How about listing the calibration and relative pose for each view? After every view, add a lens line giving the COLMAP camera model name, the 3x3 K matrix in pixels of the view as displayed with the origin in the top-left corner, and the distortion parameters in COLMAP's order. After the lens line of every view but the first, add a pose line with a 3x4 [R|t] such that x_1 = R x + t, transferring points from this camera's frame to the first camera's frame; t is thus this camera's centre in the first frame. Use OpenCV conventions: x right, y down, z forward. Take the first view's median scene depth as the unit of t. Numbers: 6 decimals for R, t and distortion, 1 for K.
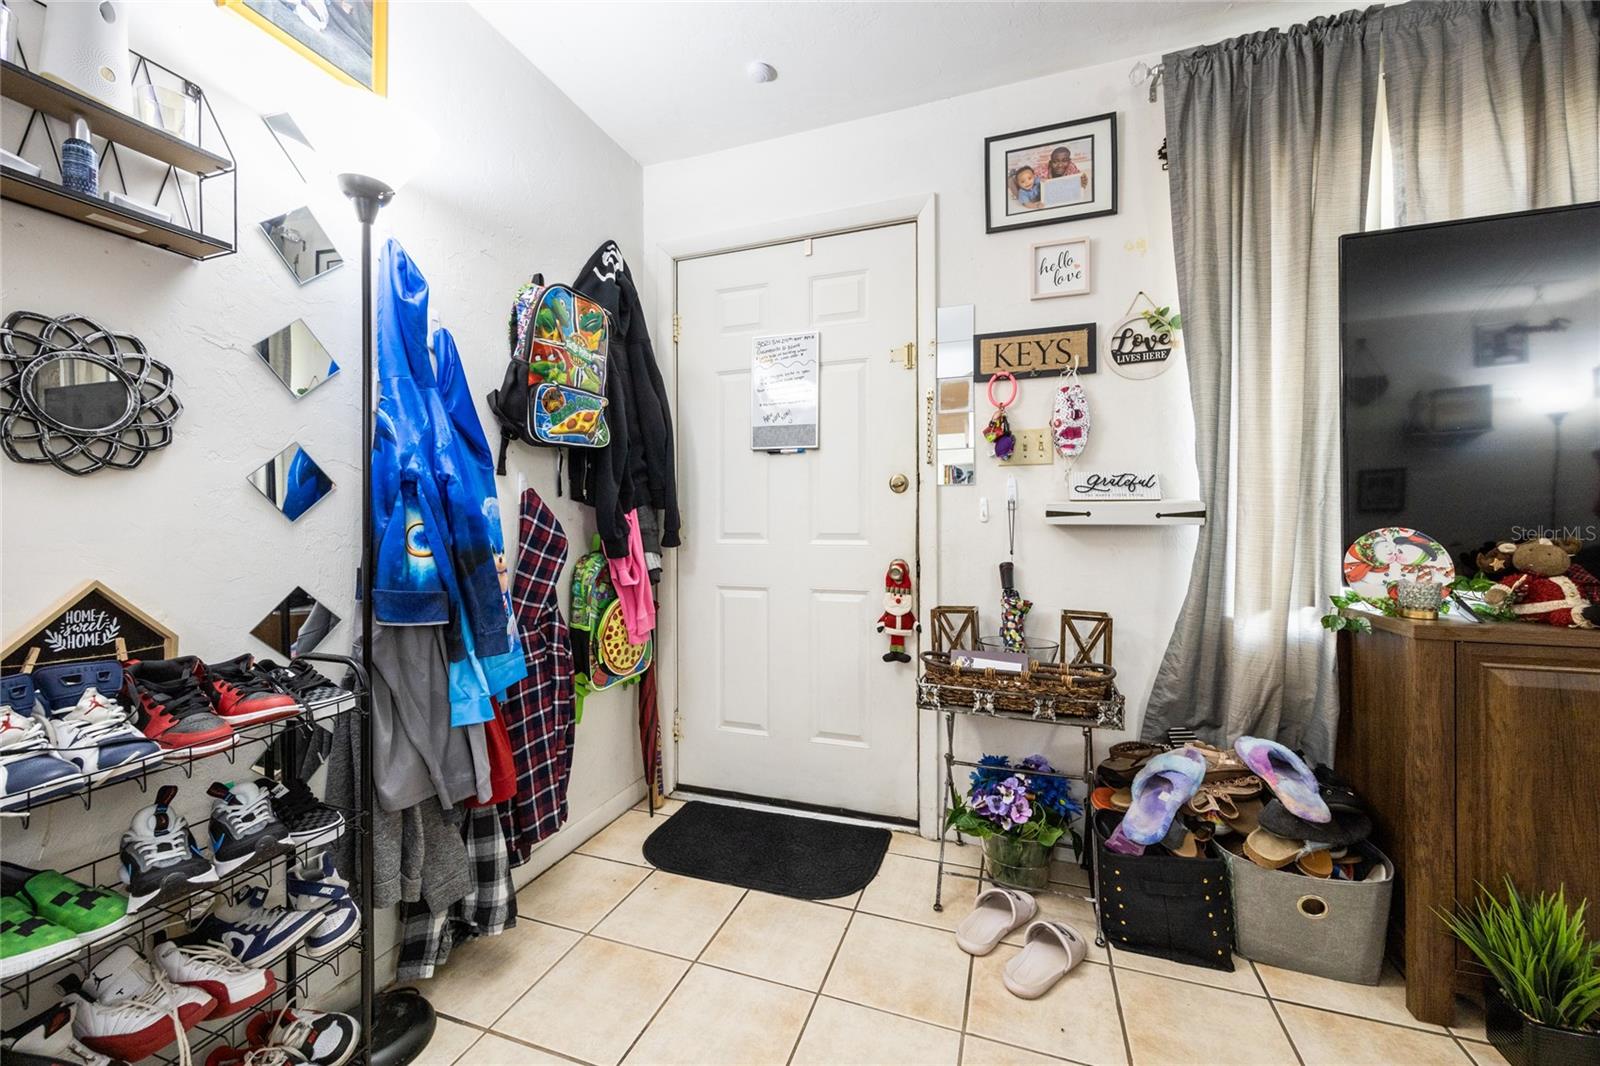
lens RADIAL K [[617.0, 0, 798.0], [0, 617.0, 520.5], [0, 0, 1]] dist [-0.004594, 0.000351]
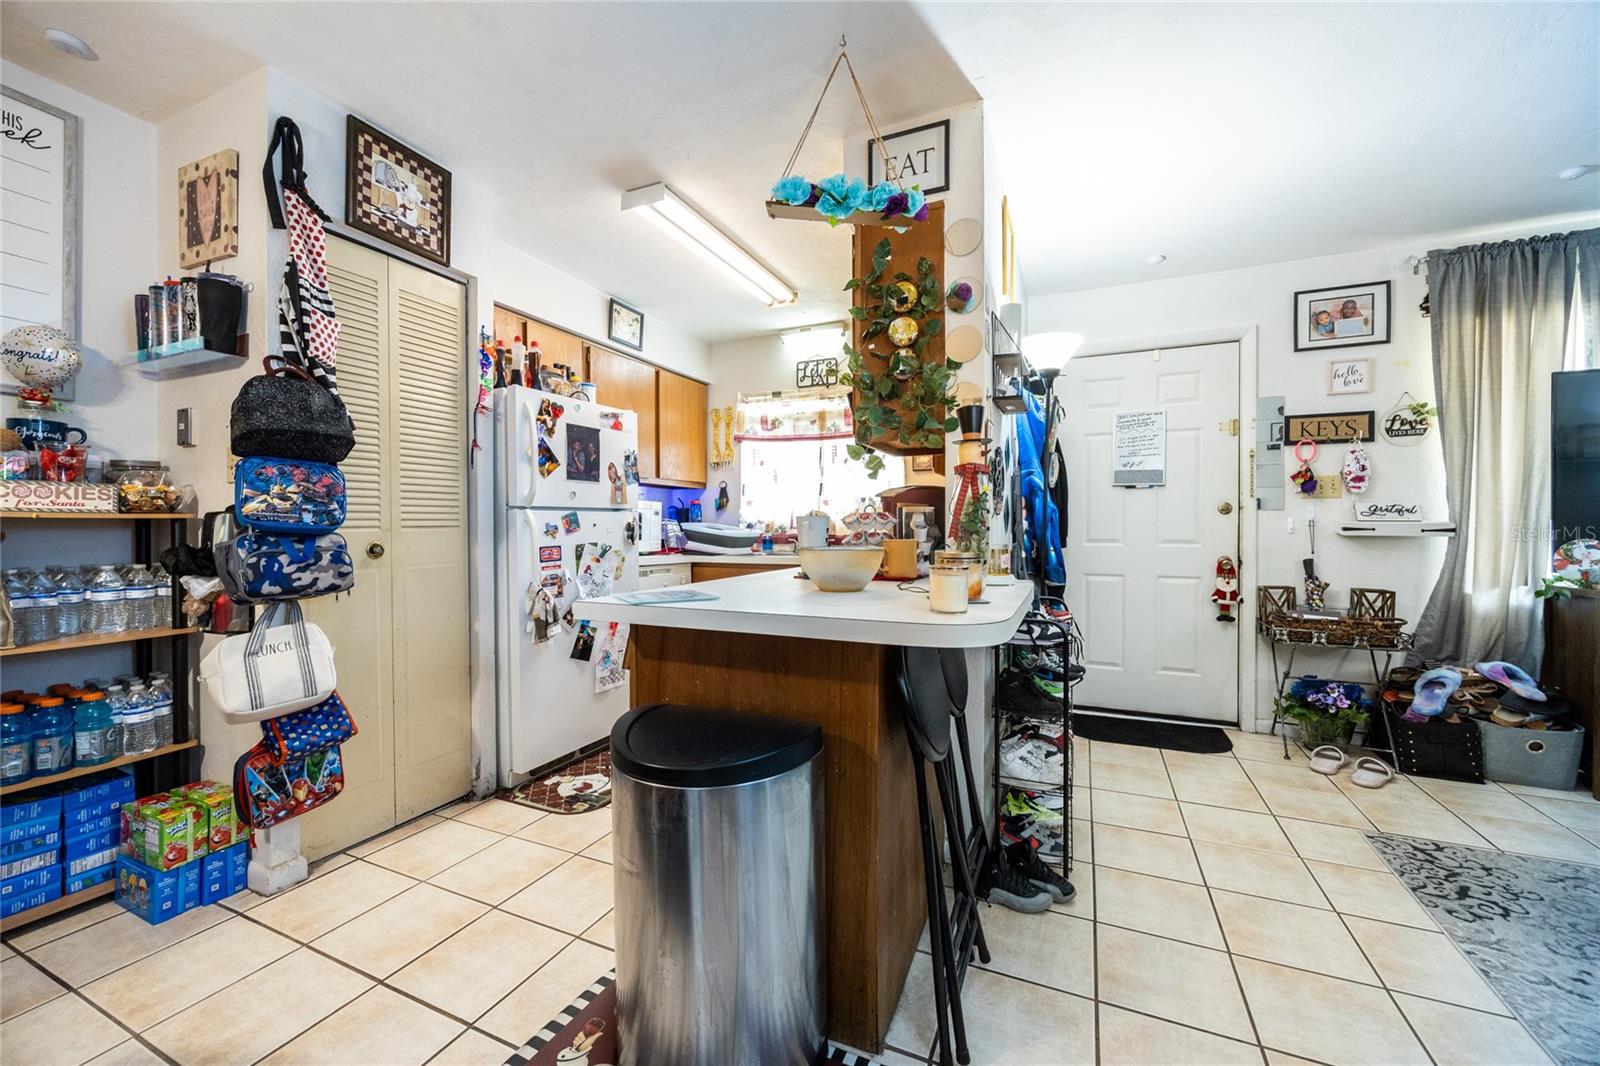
lens RADIAL K [[617.0, 0, 810.6], [0, 617.0, 528.8], [0, 0, 1]] dist [-0.004594, 0.000351]
pose [[0.996733, 0.005051, -0.080610, -0.922551], [-0.004522, 0.999967, 0.006745, -0.016894], [0.080642, -0.006359, 0.996723, -0.779983]]
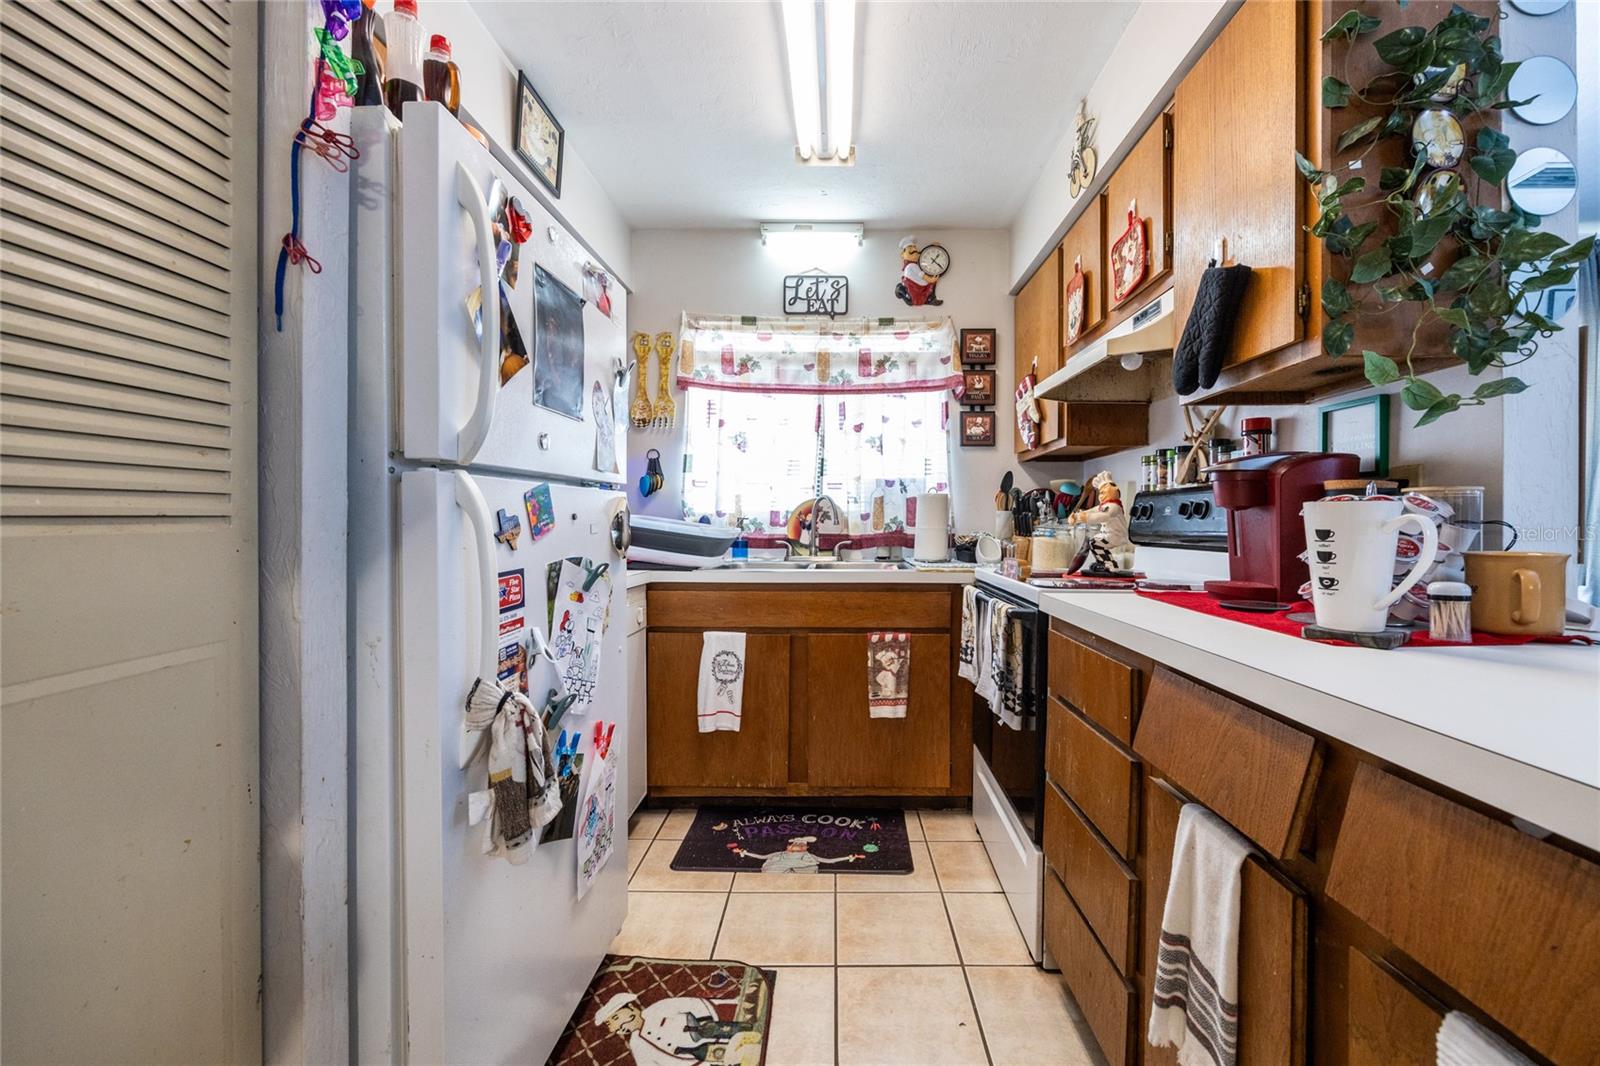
lens RADIAL K [[617.0, 0, 801.7], [0, 617.0, 523.2], [0, 0, 1]] dist [-0.004594, 0.000351]
pose [[0.946215, 0.011065, 0.323350, -1.652185], [-0.012255, 0.999924, 0.001644, -0.009823], [-0.323307, -0.005518, 0.946278, 0.096661]]
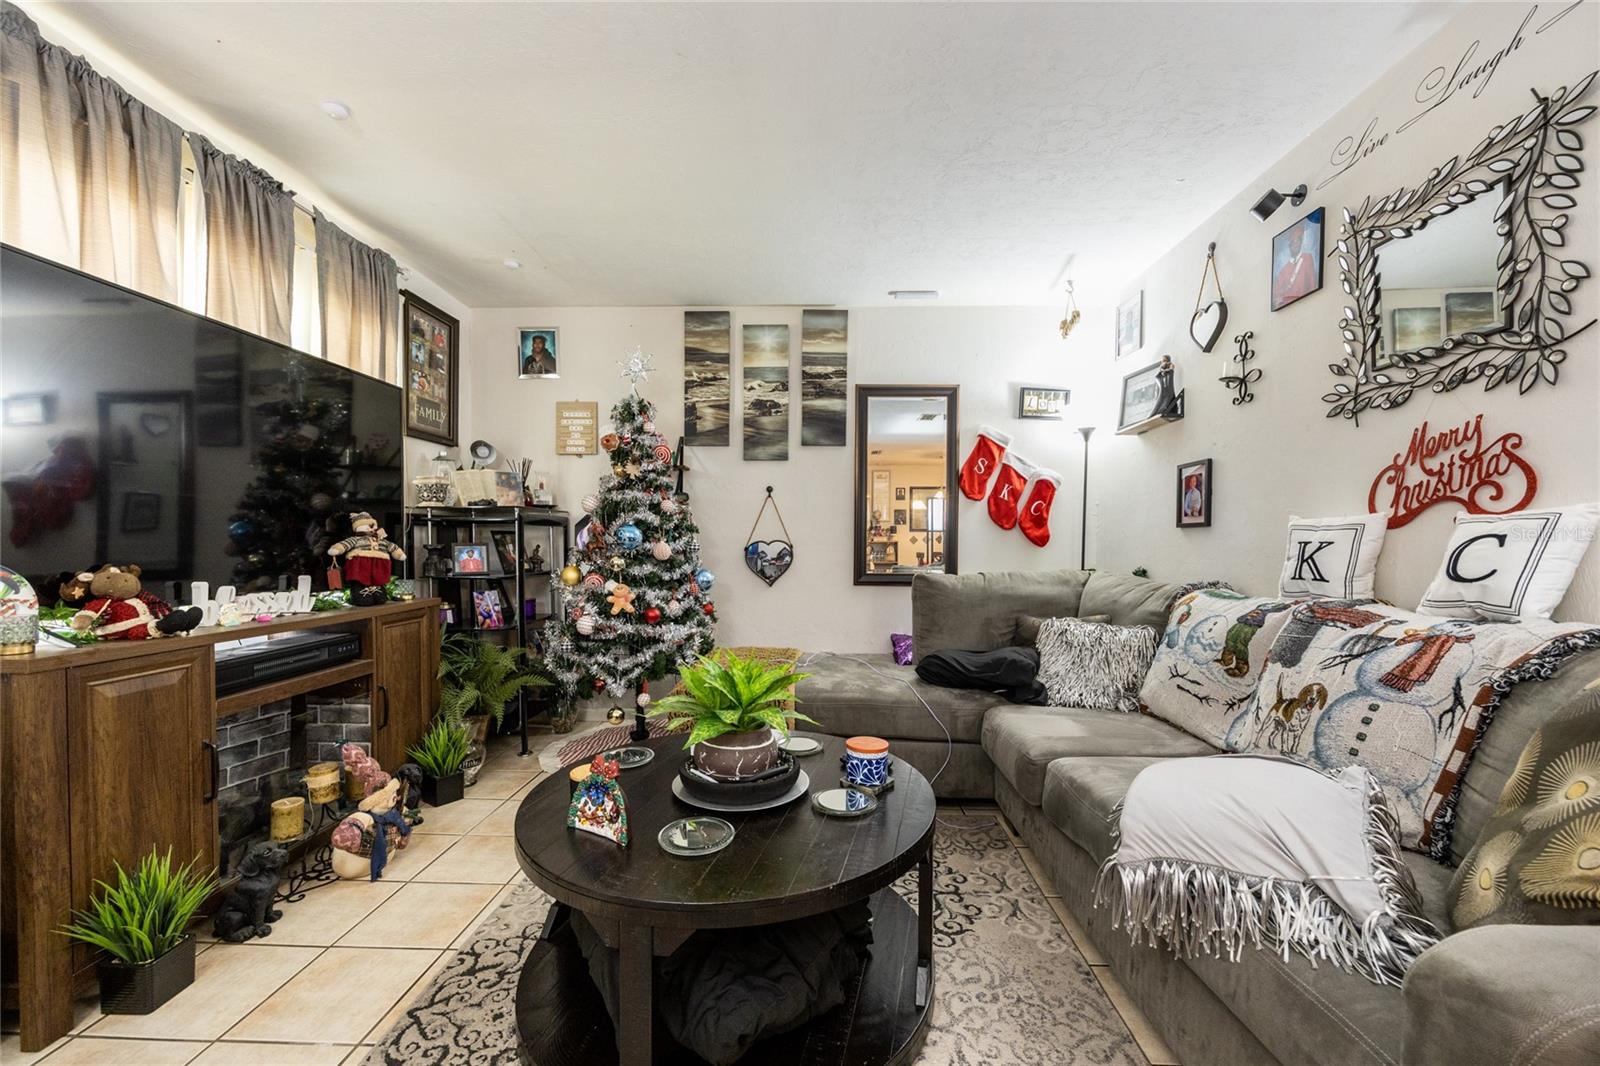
lens RADIAL K [[617.0, 0, 801.1], [0, 617.0, 559.8], [0, 0, 1]] dist [-0.004594, 0.000351]
pose [[-0.312447, -0.023544, 0.949643, -0.229466], [-0.007599, 0.999723, 0.022286, -0.016072], [-0.949905, -0.000253, -0.312540, 0.094597]]
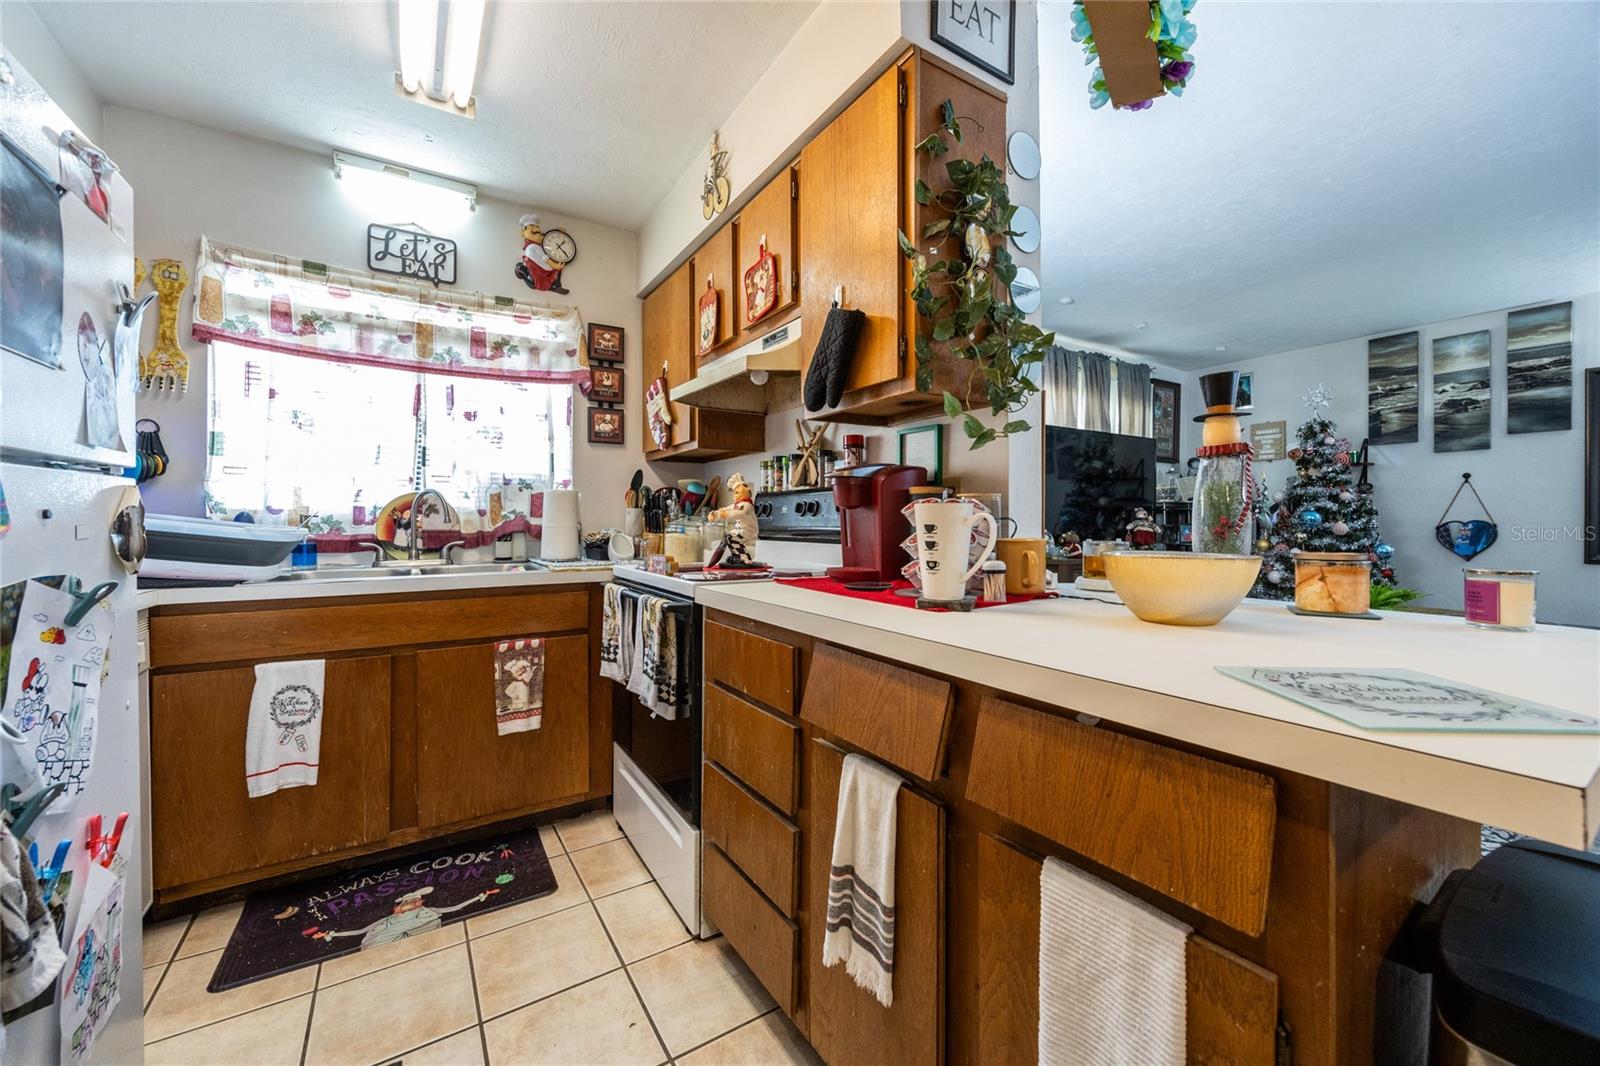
lens RADIAL K [[617.0, 0, 792.7], [0, 617.0, 522.3], [0, 0, 1]] dist [-0.004594, 0.000351]
pose [[0.621809, 0.004228, 0.783158, -1.663293], [-0.006076, 0.999981, -0.000575, -0.009897], [-0.783145, -0.004401, 0.621823, 0.107027]]
